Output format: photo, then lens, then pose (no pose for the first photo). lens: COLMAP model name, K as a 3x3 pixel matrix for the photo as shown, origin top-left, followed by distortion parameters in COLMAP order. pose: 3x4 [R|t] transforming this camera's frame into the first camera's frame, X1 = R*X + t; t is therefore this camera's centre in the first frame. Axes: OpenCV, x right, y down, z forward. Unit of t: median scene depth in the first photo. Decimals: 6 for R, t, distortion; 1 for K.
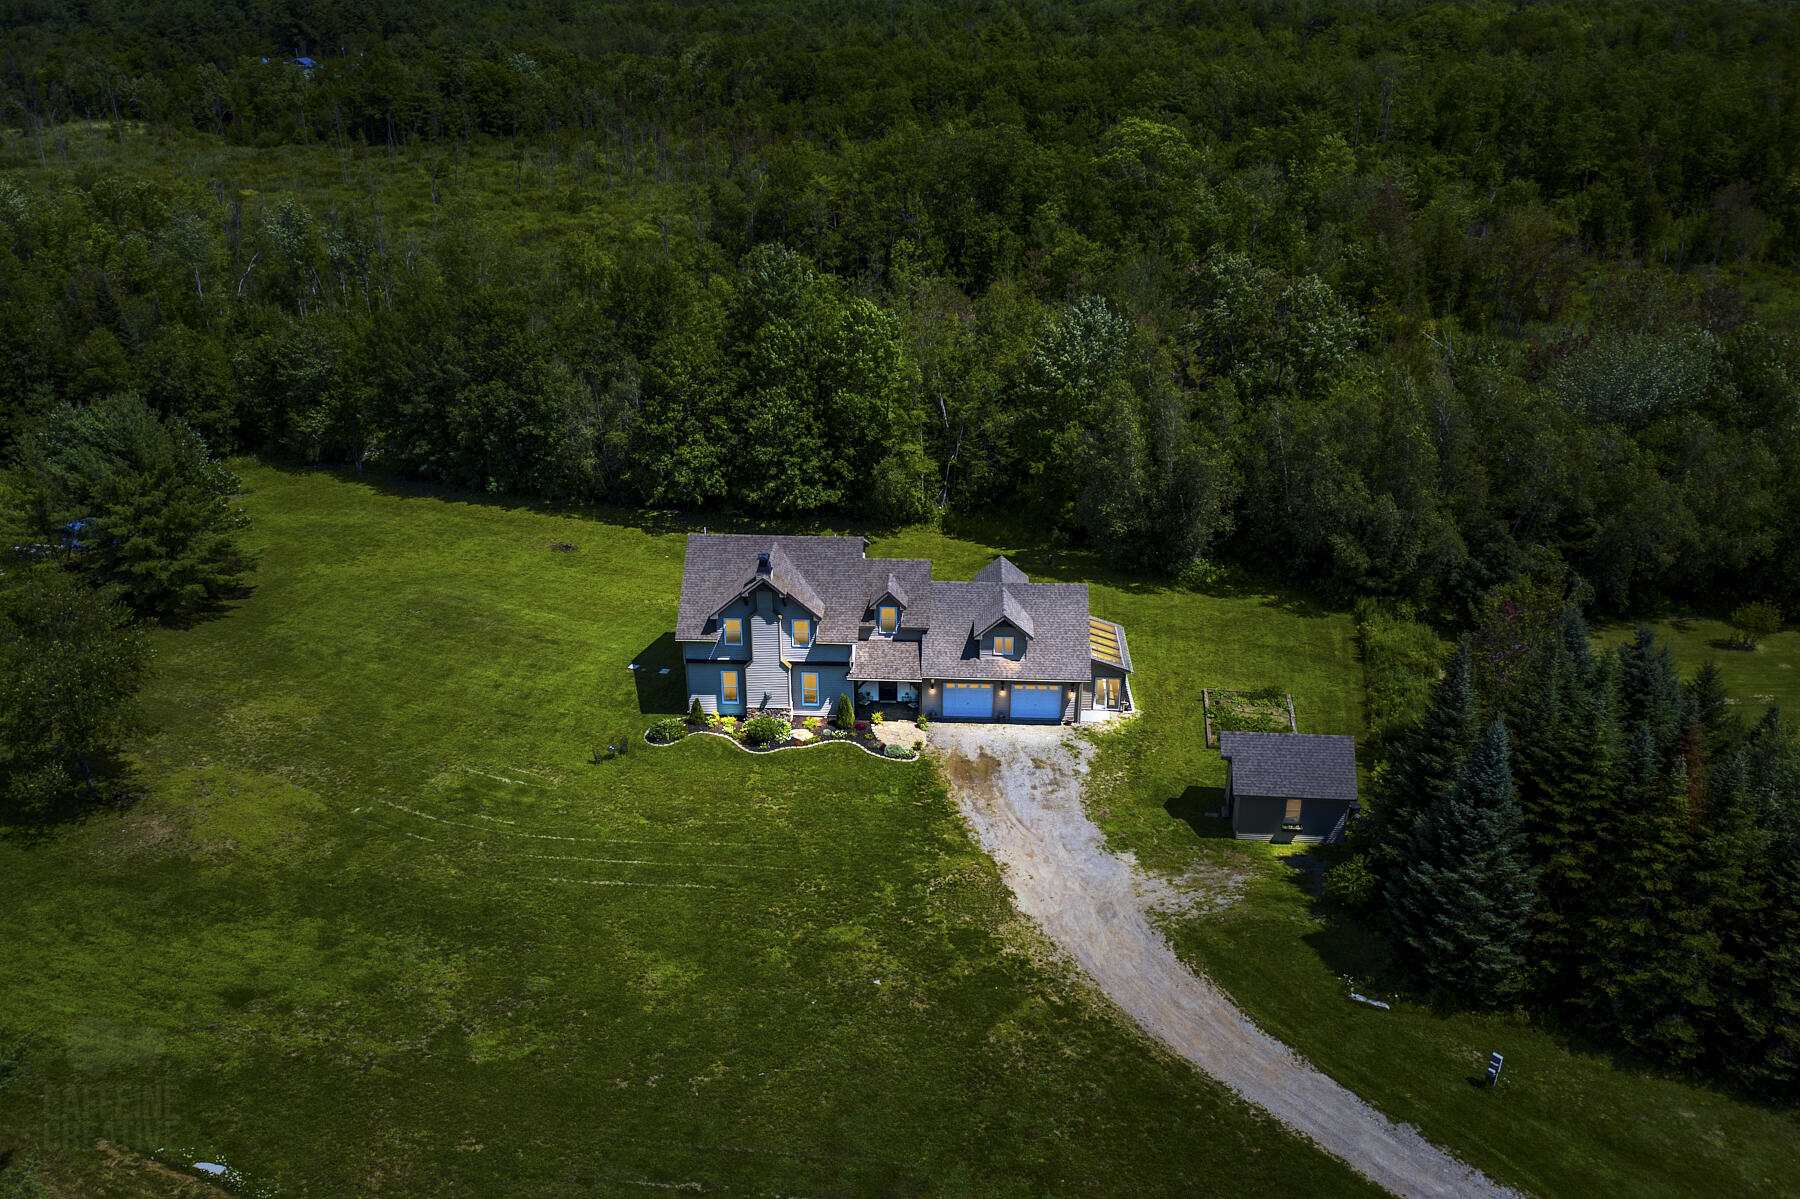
lens RADIAL K [[1426.4, 0, 900.0], [0, 1426.4, 599.5], [0, 0, 1]] dist [-0.004194, 0.006908]
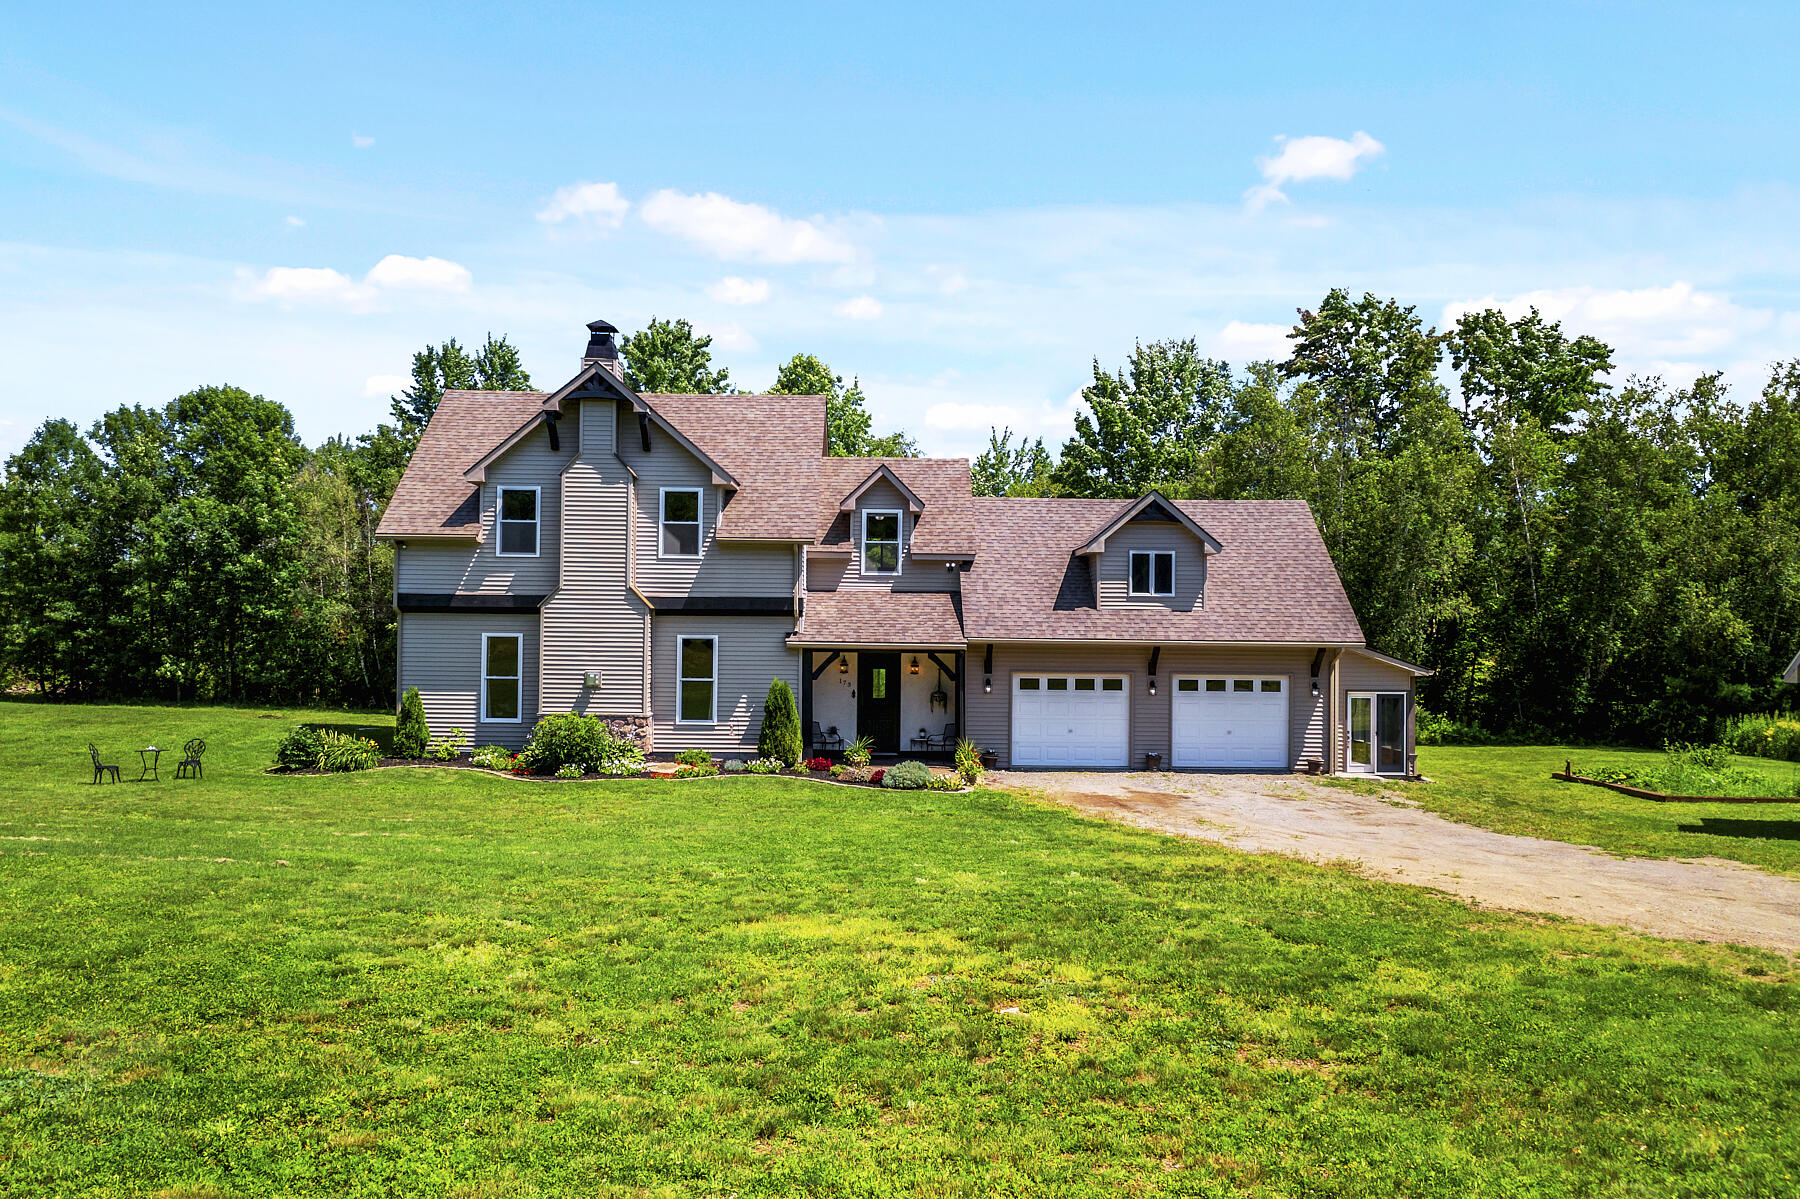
lens RADIAL K [[1426.4, 0, 900.0], [0, 1426.4, 599.5], [0, 0, 1]] dist [-0.004194, 0.006908]
pose [[0.997411, 0.012676, 0.070791, -0.034477], [0.019148, 0.902003, -0.431305, 0.226394], [-0.069321, 0.431544, 0.899425, 0.624153]]
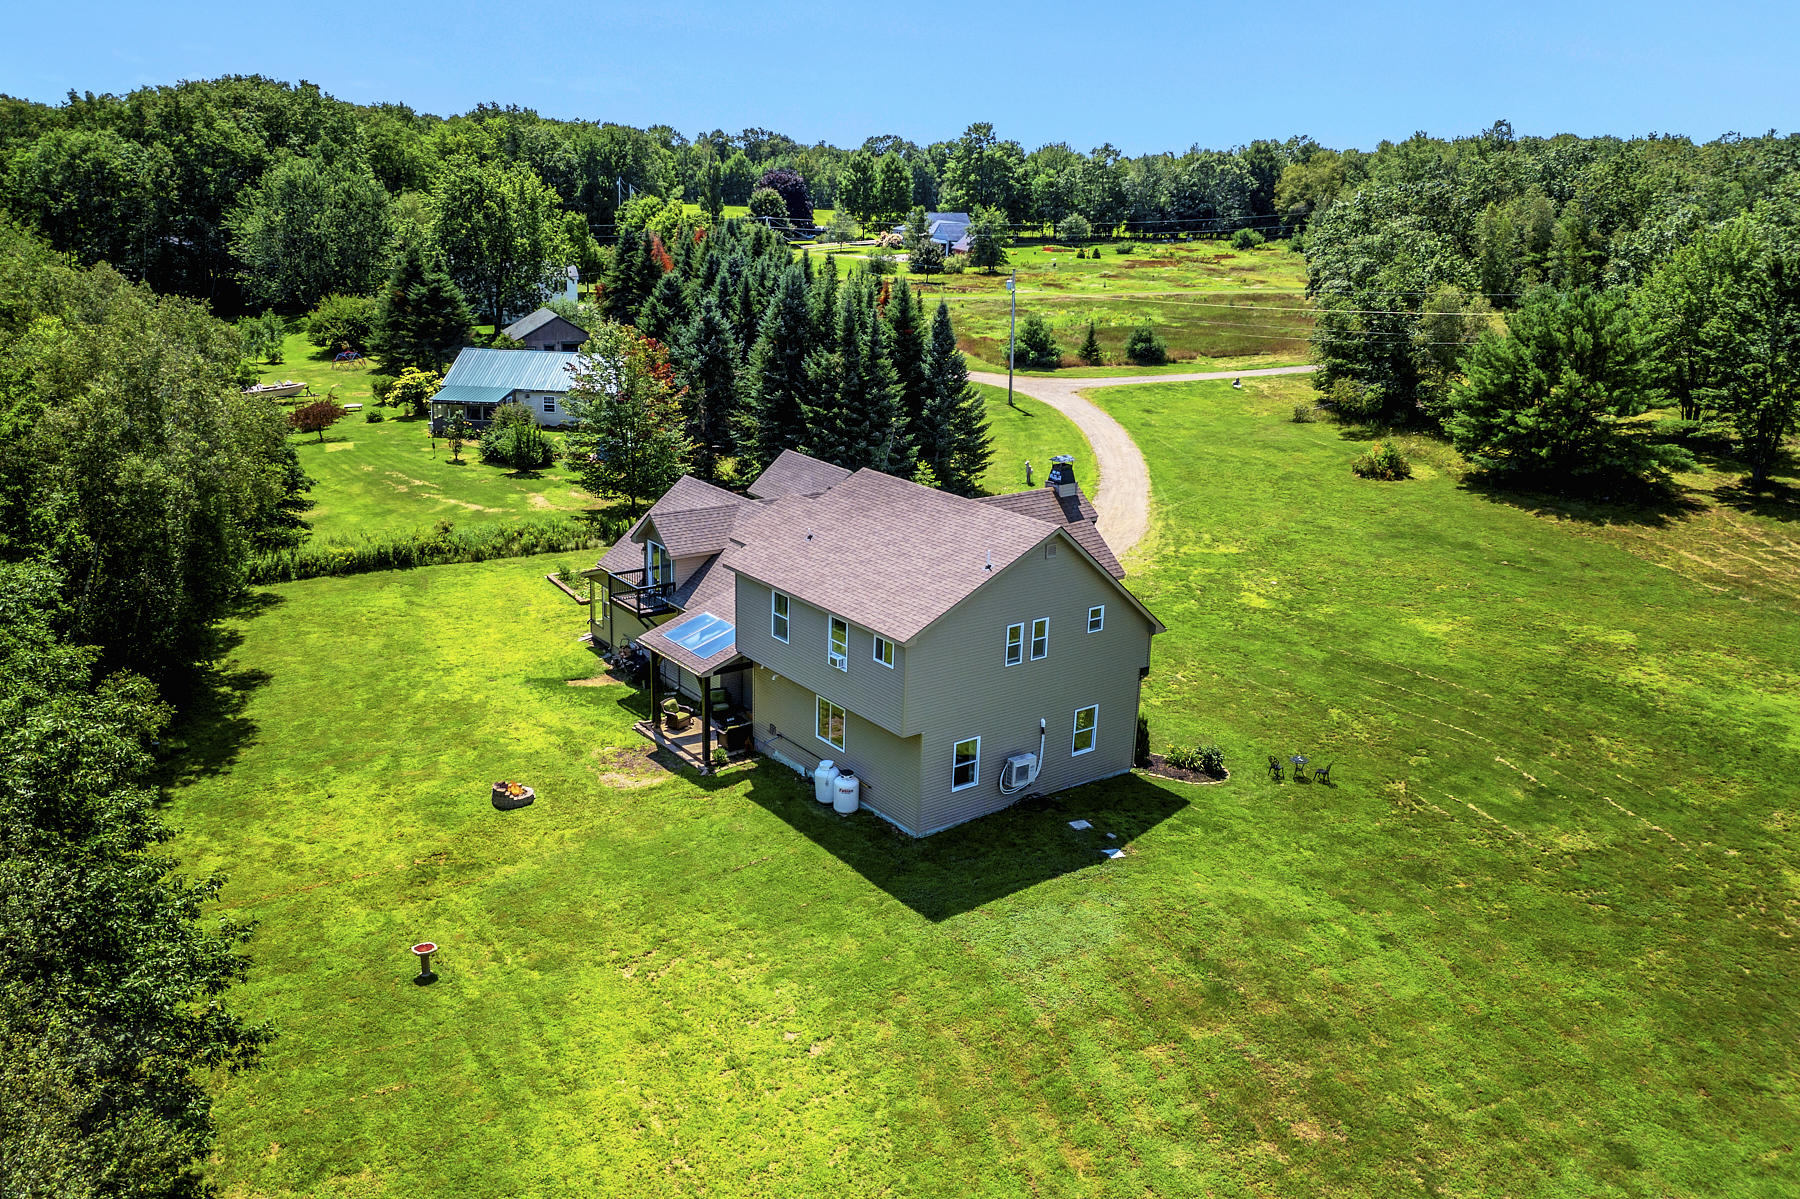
lens RADIAL K [[1419.5, 0, 900.0], [0, 1419.5, 599.5], [0, 0, 1]] dist [-0.002832, 0.001198]
pose [[-0.645932, -0.236643, 0.725791, -0.518663], [0.290733, 0.802837, 0.520507, -0.328308], [-0.705866, 0.547223, -0.449778, 1.342216]]
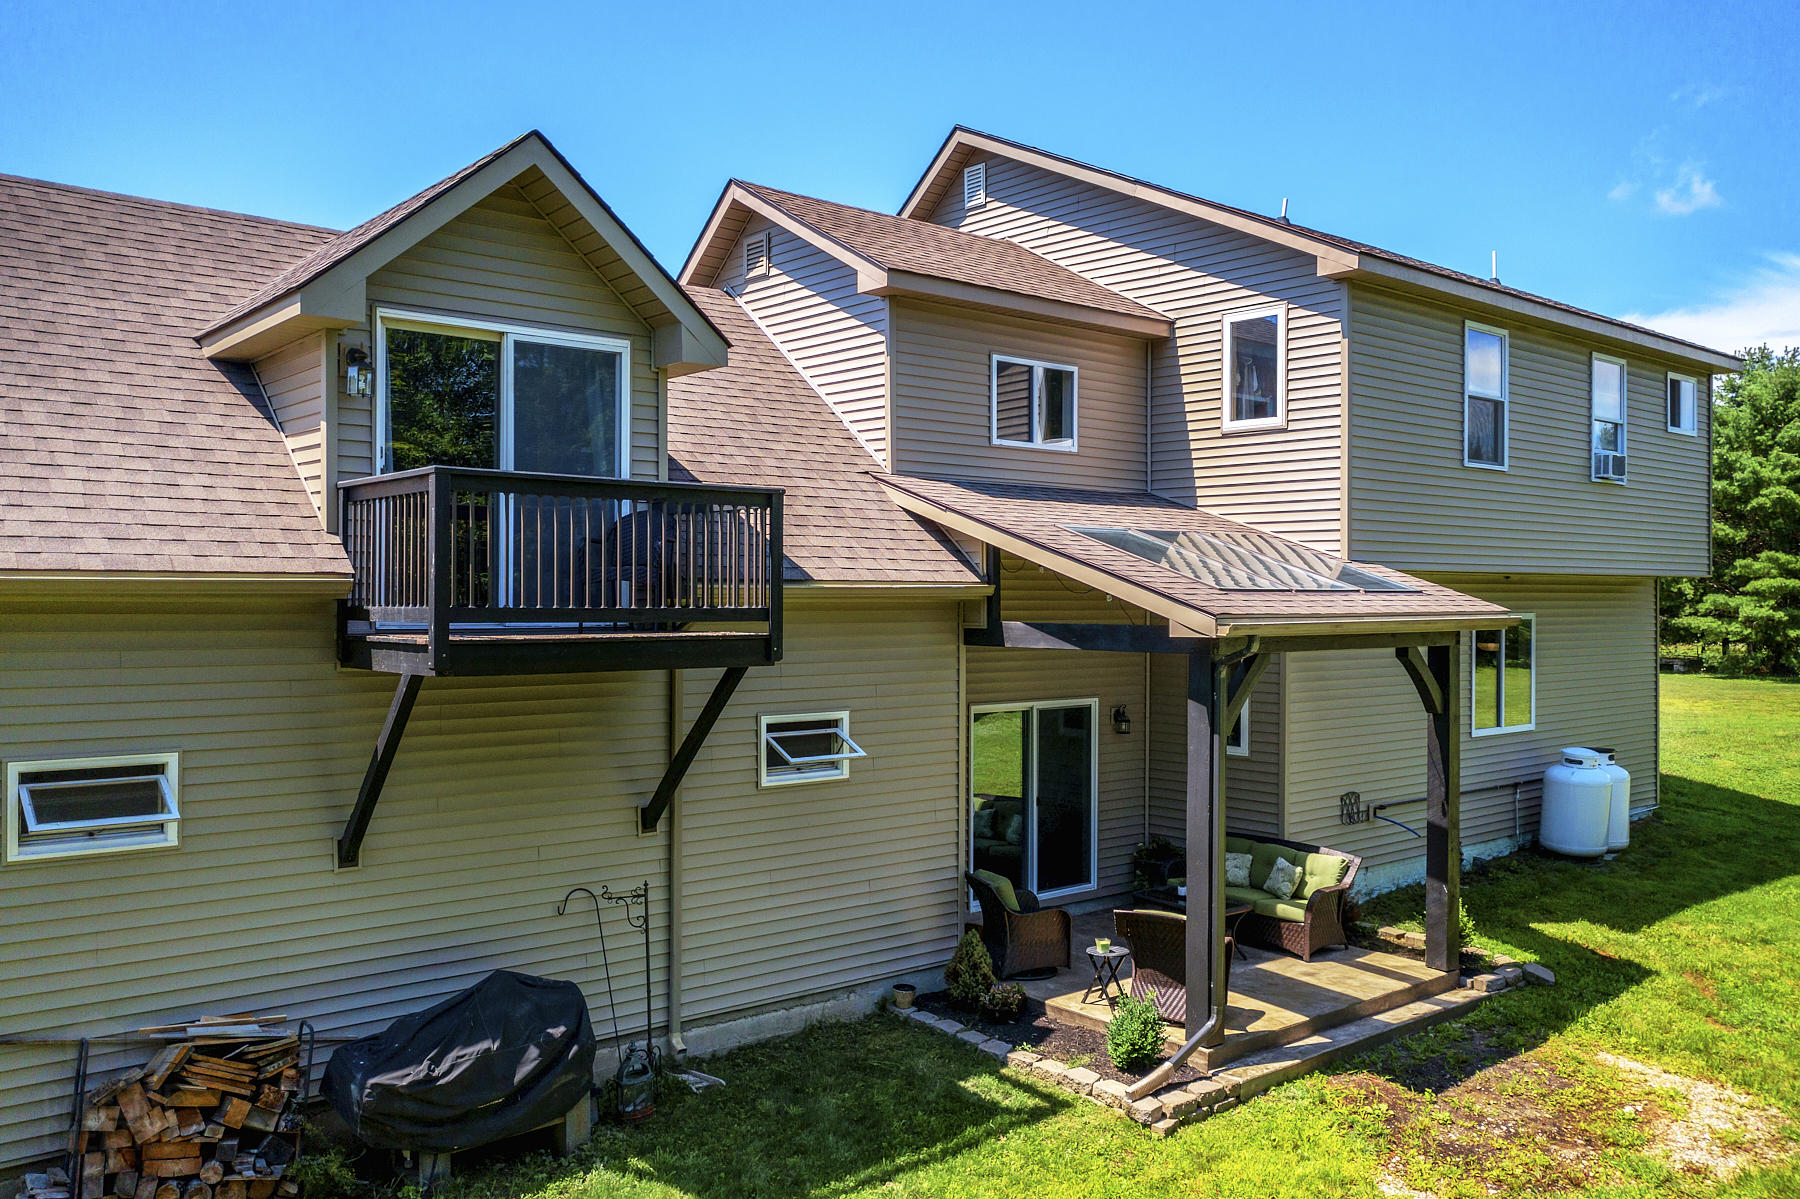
lens RADIAL K [[1474.3, 0, 900.0], [0, 1474.3, 599.5], [0, 0, 1]] dist [0.000915, 0.001457]
pose [[-0.723683, 0.001139, -0.690132, 0.144055], [-0.289211, 0.907454, 0.304768, -0.045630], [0.626610, 0.420149, -0.656380, 1.215970]]
